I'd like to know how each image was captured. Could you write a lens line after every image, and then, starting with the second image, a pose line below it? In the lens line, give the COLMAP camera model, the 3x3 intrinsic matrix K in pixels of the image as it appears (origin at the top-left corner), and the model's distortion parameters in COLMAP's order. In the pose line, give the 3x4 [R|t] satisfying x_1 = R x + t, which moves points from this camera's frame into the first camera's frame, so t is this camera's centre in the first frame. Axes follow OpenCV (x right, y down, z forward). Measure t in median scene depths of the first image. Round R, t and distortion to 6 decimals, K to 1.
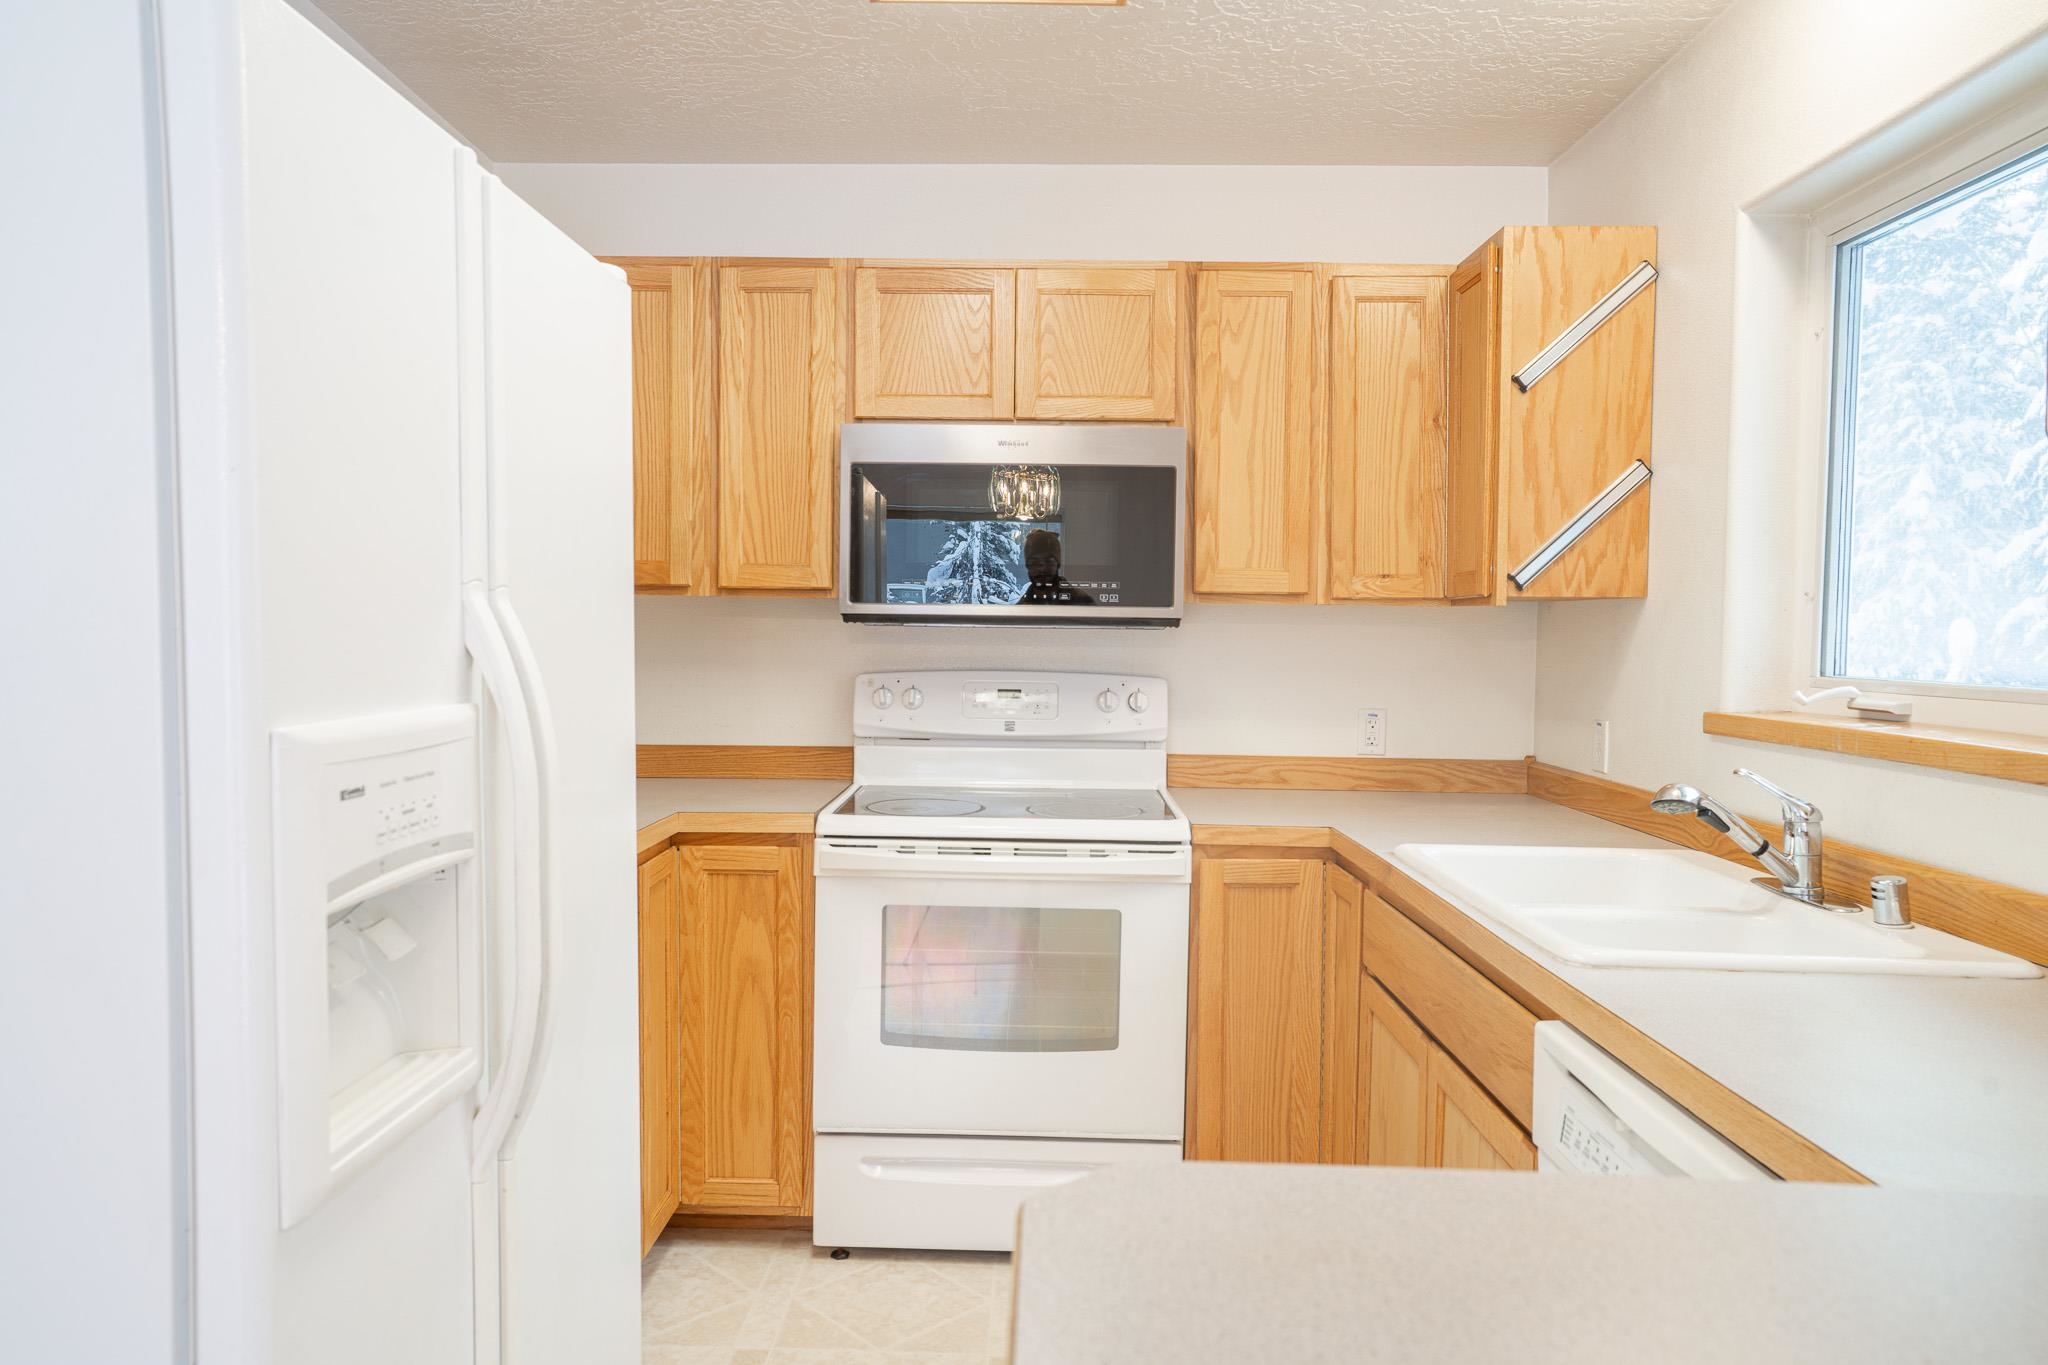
lens RADIAL K [[1405.4, 0, 1020.2], [0, 1405.4, 684.5], [0, 0, 1]] dist [0.001556, 0.002505]
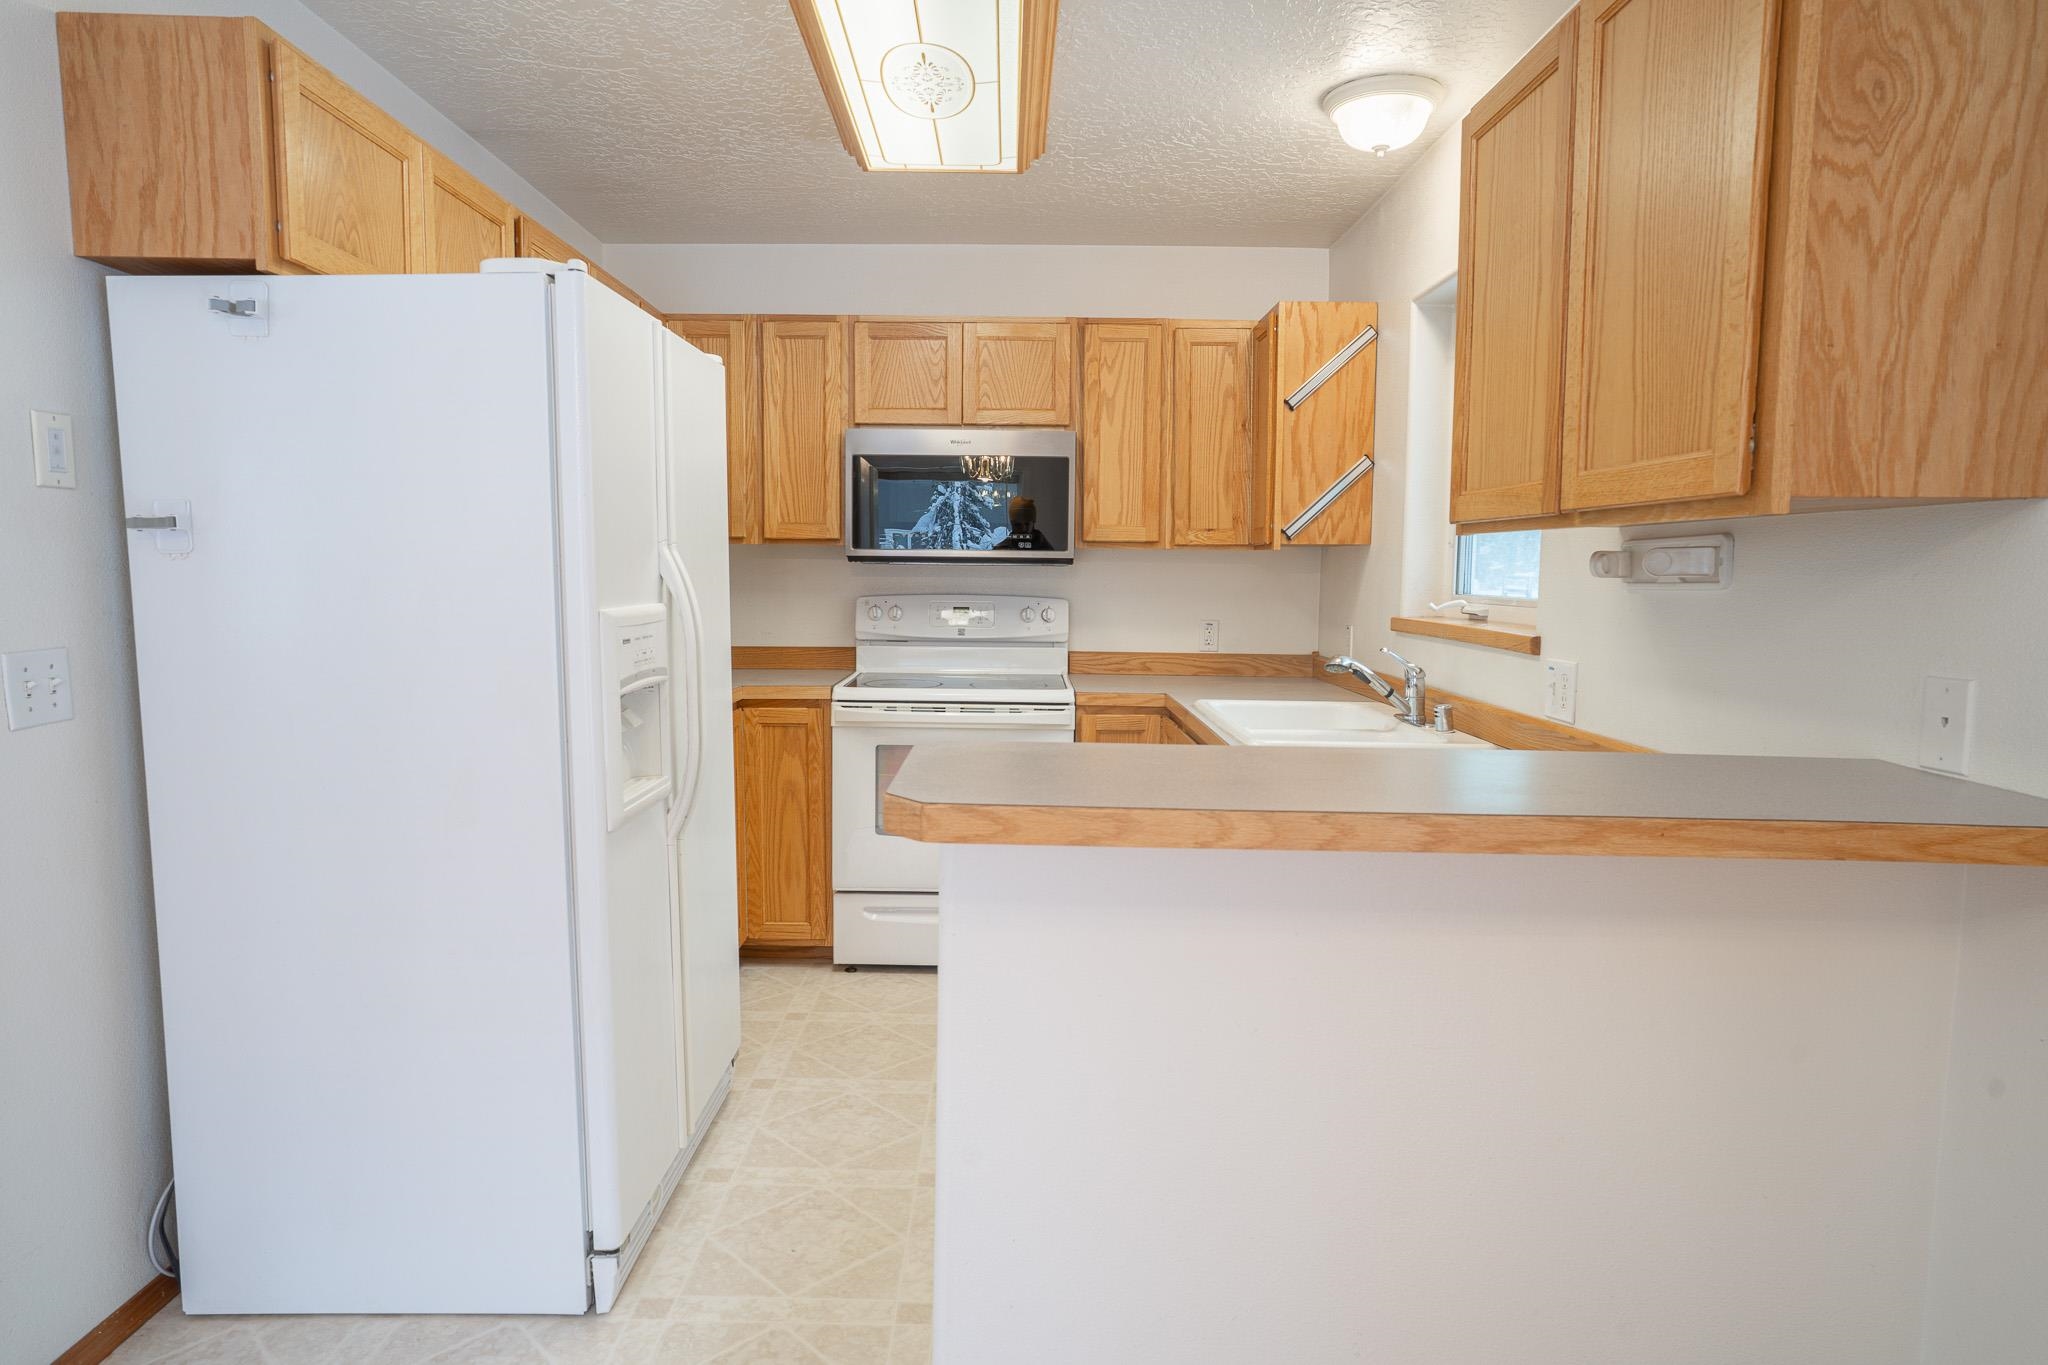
lens RADIAL K [[1229.1, 0, 1023.2], [0, 1229.1, 682.1], [0, 0, 1]] dist [-0.033234, -0.000459]
pose [[0.999812, -0.003932, 0.018977, 0.038081], [0.002910, 0.998558, 0.053610, 0.015346], [-0.019160, -0.053545, 0.998382, -0.342069]]
